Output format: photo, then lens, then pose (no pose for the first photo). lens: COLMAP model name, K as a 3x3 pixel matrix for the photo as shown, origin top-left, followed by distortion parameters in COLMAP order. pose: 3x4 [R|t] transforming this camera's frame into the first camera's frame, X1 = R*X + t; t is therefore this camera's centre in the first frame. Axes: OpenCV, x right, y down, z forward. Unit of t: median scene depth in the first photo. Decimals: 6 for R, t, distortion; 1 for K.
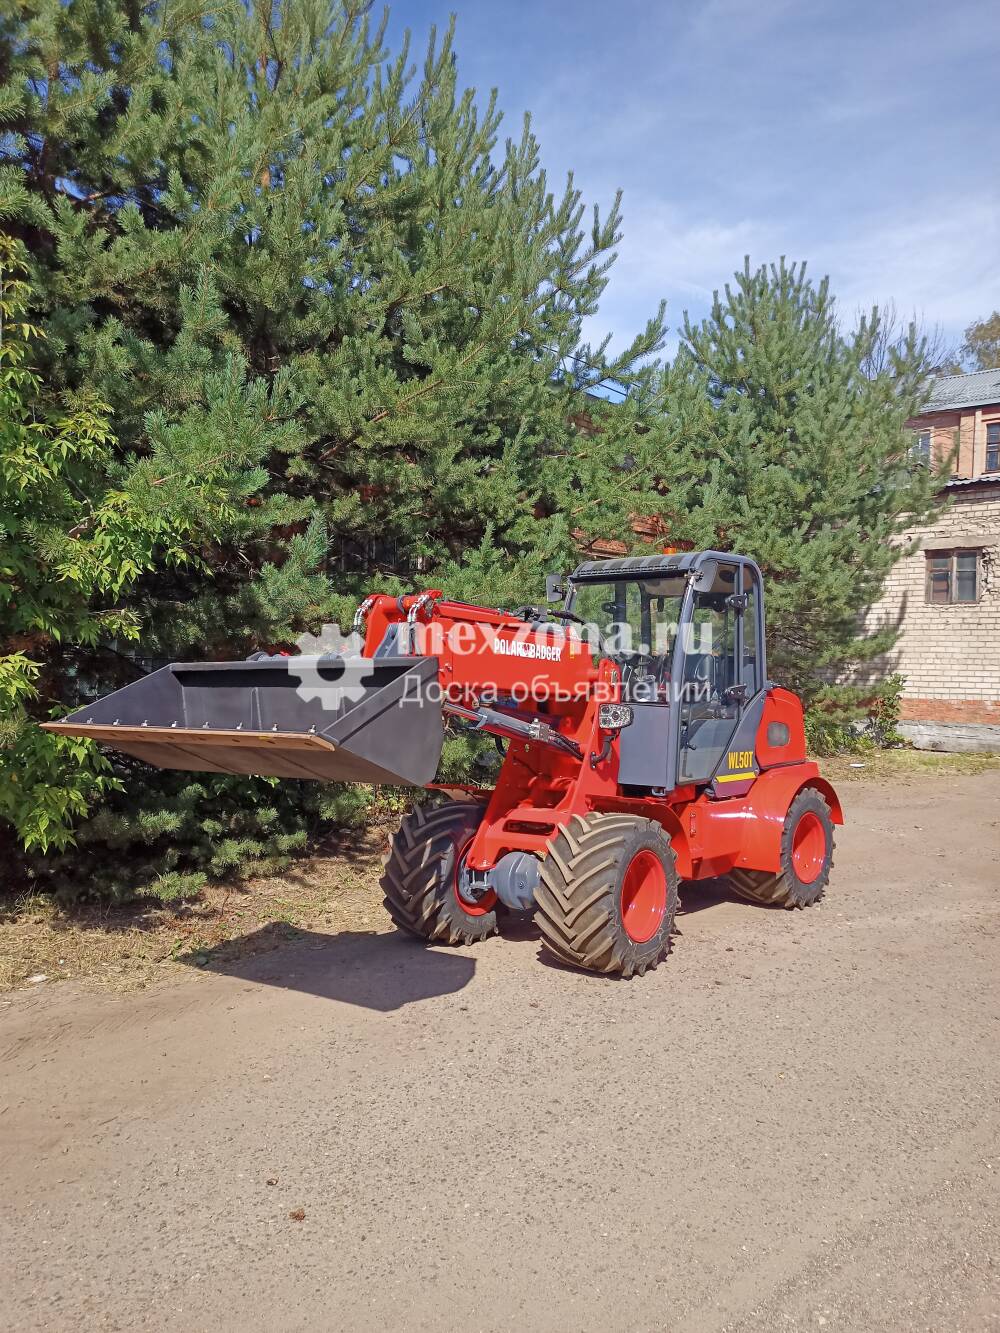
lens RADIAL K [[988.6, 0, 505.7], [0, 988.6, 698.0], [0, 0, 1]] dist [0.024071, -0.068914]
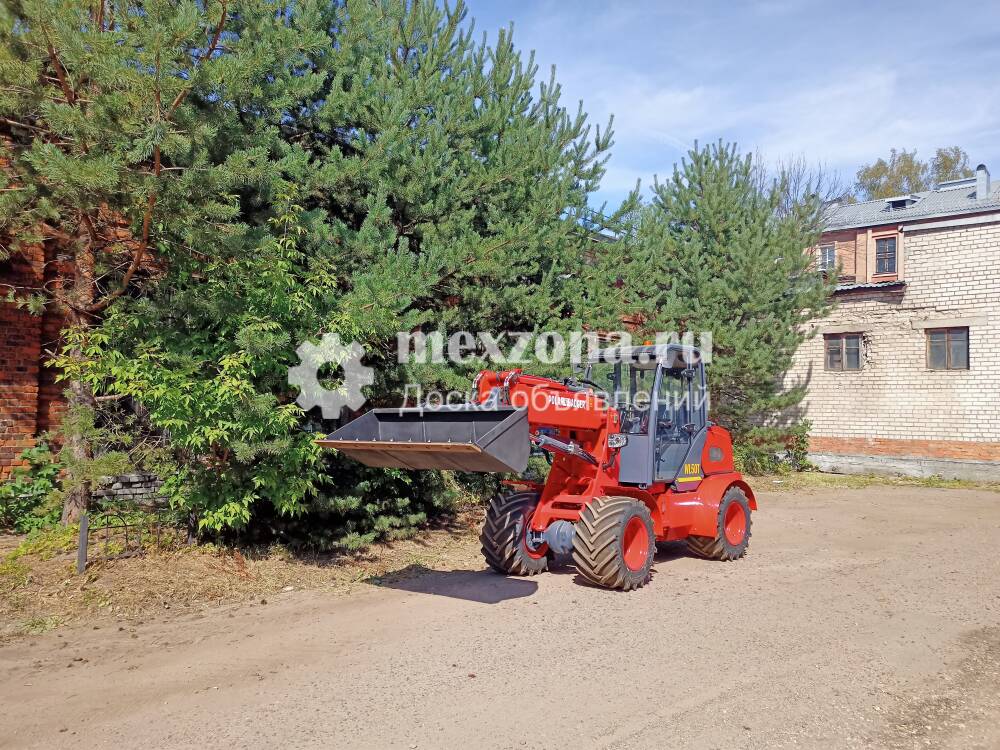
lens RADIAL K [[741.7, 0, 500.0], [0, 741.7, 375.0], [0, 0, 1]] dist [0.024071, -0.068914]
pose [[0.999541, 0.001813, -0.030233, -0.034395], [-0.004352, 0.996446, -0.084122, 0.009001], [0.029973, 0.084215, 0.995997, -0.192766]]
